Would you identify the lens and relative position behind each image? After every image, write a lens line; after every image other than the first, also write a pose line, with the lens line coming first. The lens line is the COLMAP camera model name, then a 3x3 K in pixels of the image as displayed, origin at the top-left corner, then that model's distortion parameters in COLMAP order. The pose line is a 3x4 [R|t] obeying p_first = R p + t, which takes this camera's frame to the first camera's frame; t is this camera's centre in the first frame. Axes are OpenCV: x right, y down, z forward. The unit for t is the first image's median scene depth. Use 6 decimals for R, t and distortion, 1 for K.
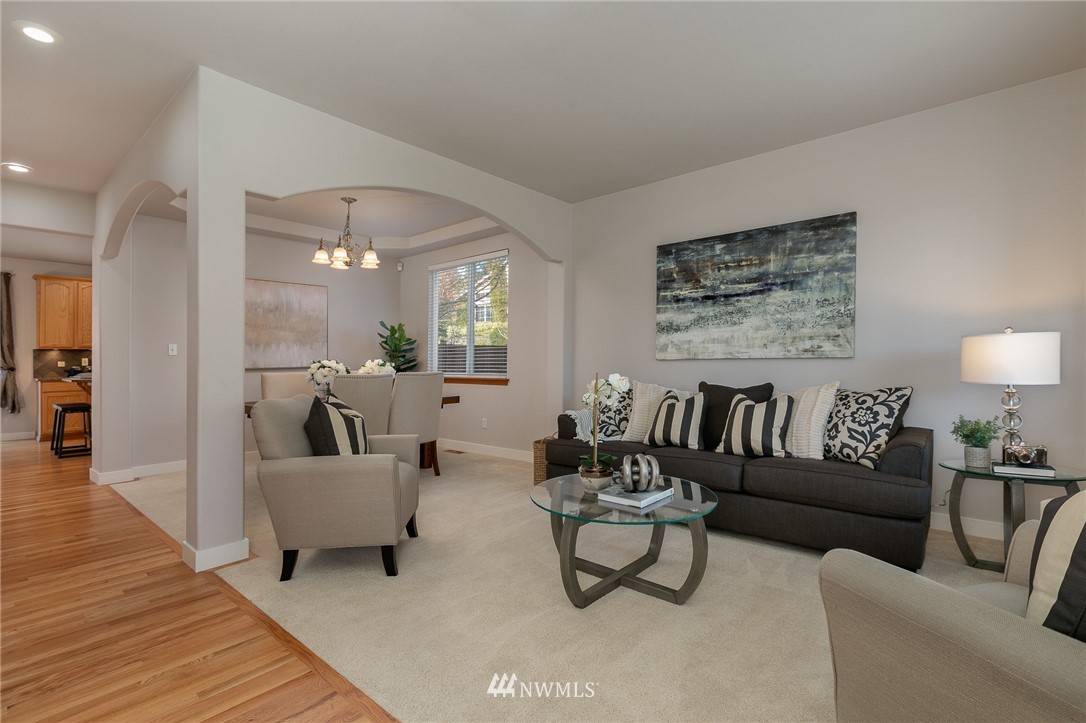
lens RADIAL K [[500.9, 0, 507.5], [0, 500.9, 359.8], [0, 0, 1]] dist [0.001299, 0.000388]
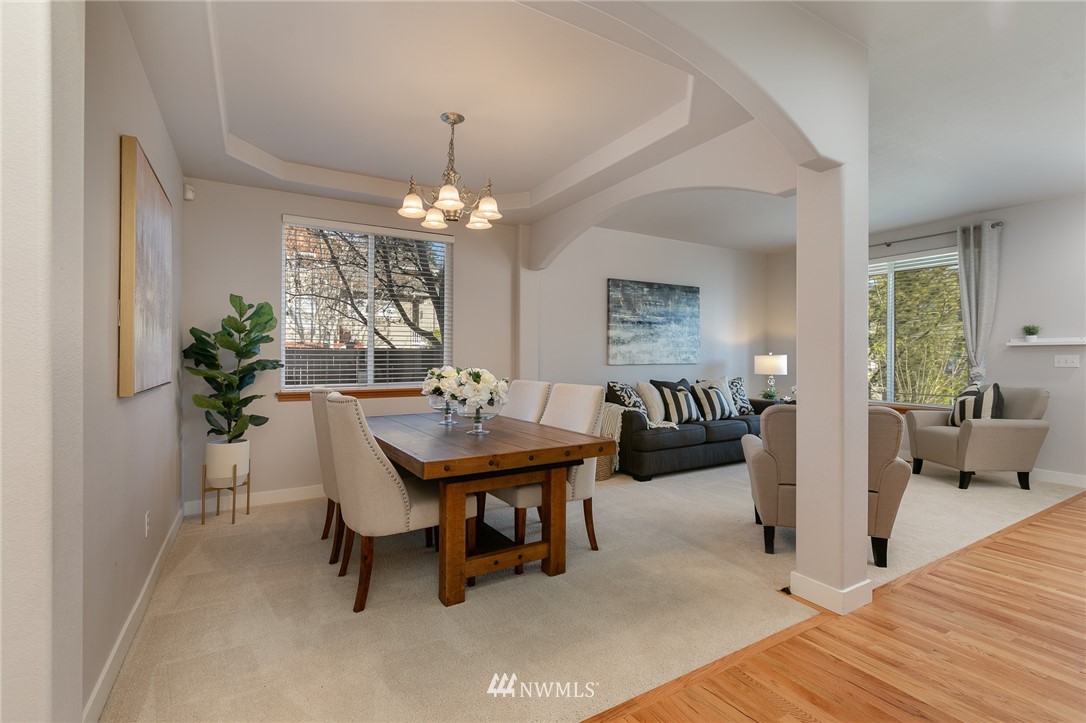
lens RADIAL K [[500.9, 0, 541.1], [0, 500.9, 361.2], [0, 0, 1]] dist [0.001299, 0.000388]
pose [[0.285902, 0.001281, 0.958258, -1.127239], [-0.001534, 0.999998, -0.000879, -0.009097], [-0.958258, -0.001219, 0.285904, 0.888409]]
